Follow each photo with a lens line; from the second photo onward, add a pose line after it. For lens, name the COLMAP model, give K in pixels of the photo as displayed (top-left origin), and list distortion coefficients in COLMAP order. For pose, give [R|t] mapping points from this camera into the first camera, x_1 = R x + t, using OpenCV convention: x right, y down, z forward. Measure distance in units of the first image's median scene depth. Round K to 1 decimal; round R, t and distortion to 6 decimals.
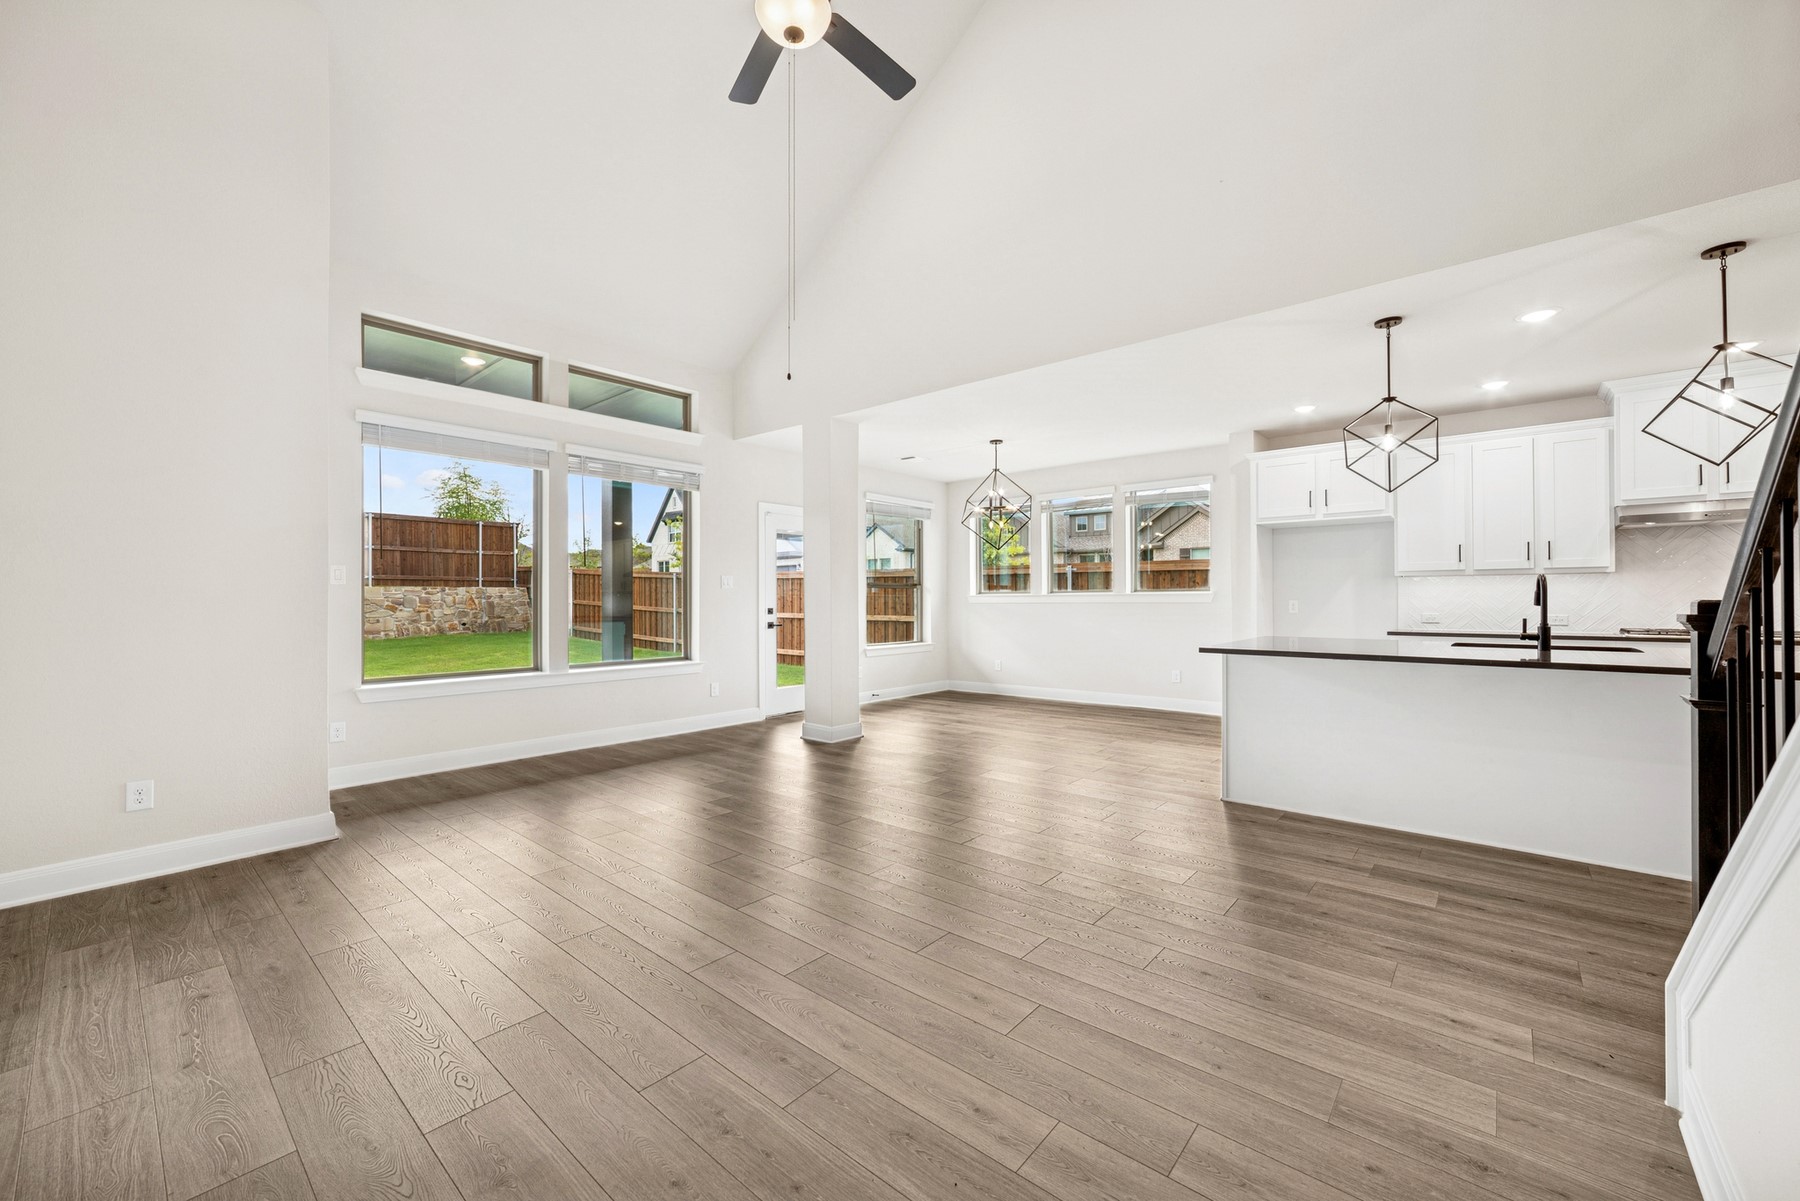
lens RADIAL K [[703.2, 0, 894.8], [0, 703.2, 597.4], [0, 0, 1]] dist [-0.016456, 0.000326]
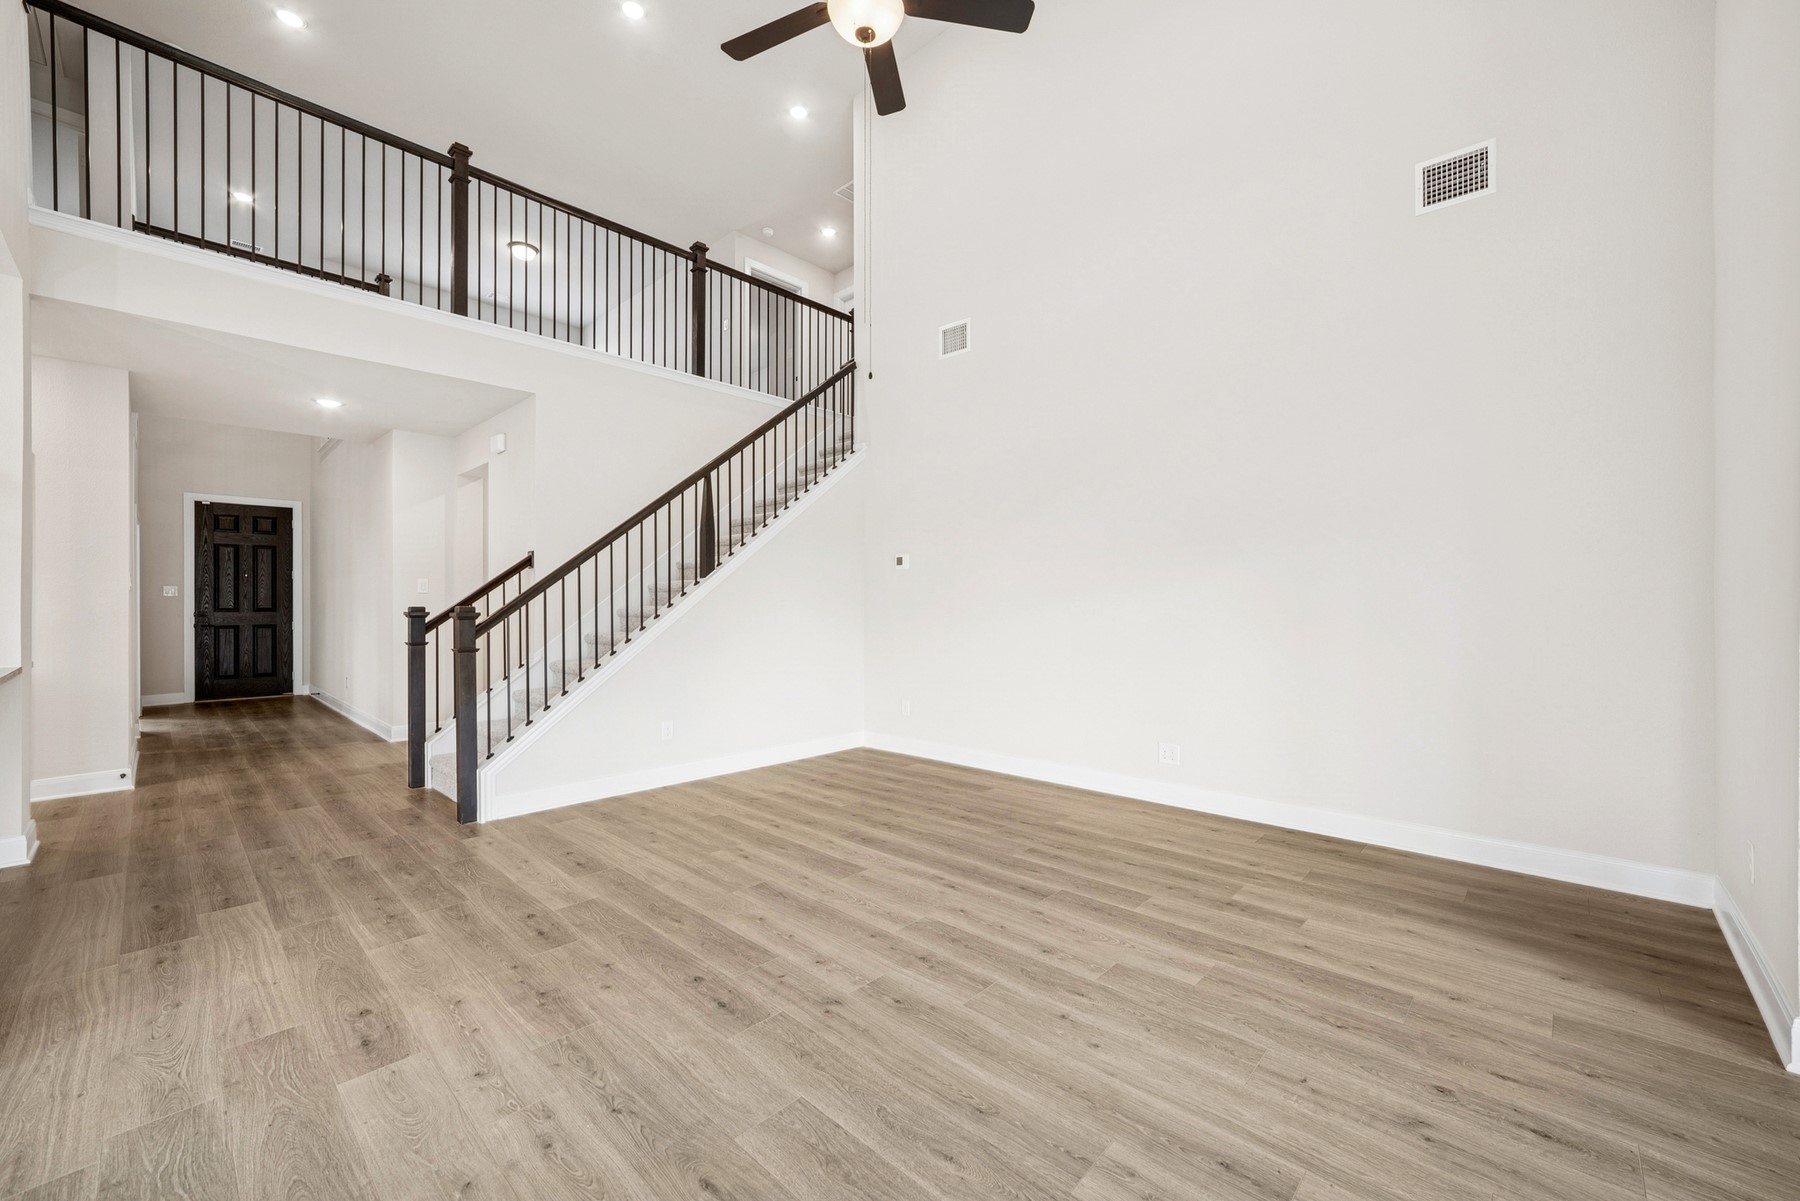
lens RADIAL K [[716.9, 0, 896.0], [0, 716.9, 603.9], [0, 0, 1]] dist [-0.016820, 0.000055]
pose [[-0.999165, 0.006621, 0.040318, -0.121290], [0.006496, 0.999974, -0.003233, 0.003516], [-0.040338, -0.002968, -0.999182, 1.082961]]
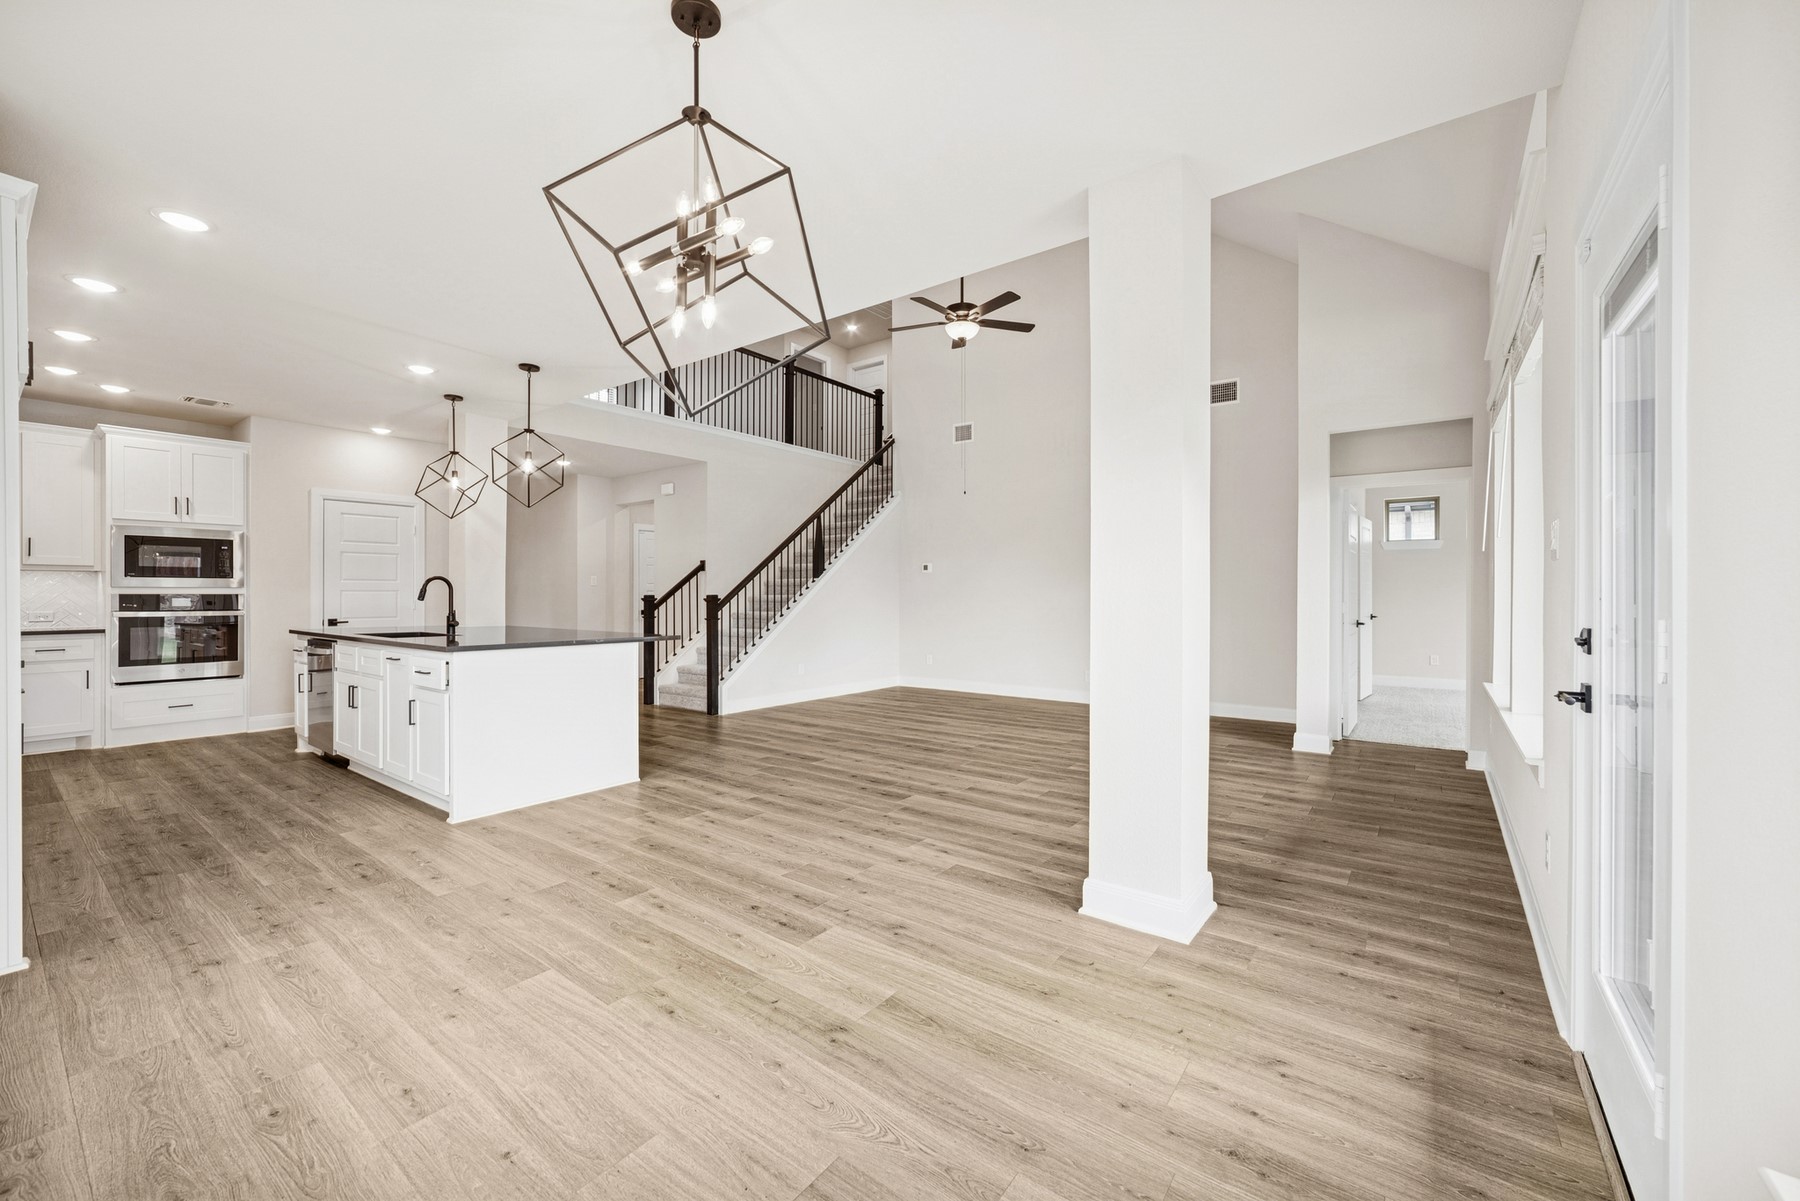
lens RADIAL K [[703.2, 0, 894.8], [0, 703.2, 597.4], [0, 0, 1]] dist [-0.016456, 0.000326]
pose [[-0.998025, 0.003649, -0.062712, 0.109237], [0.003645, 0.999993, 0.000178, 0.007125], [0.062712, -0.000051, -0.998032, 1.725818]]
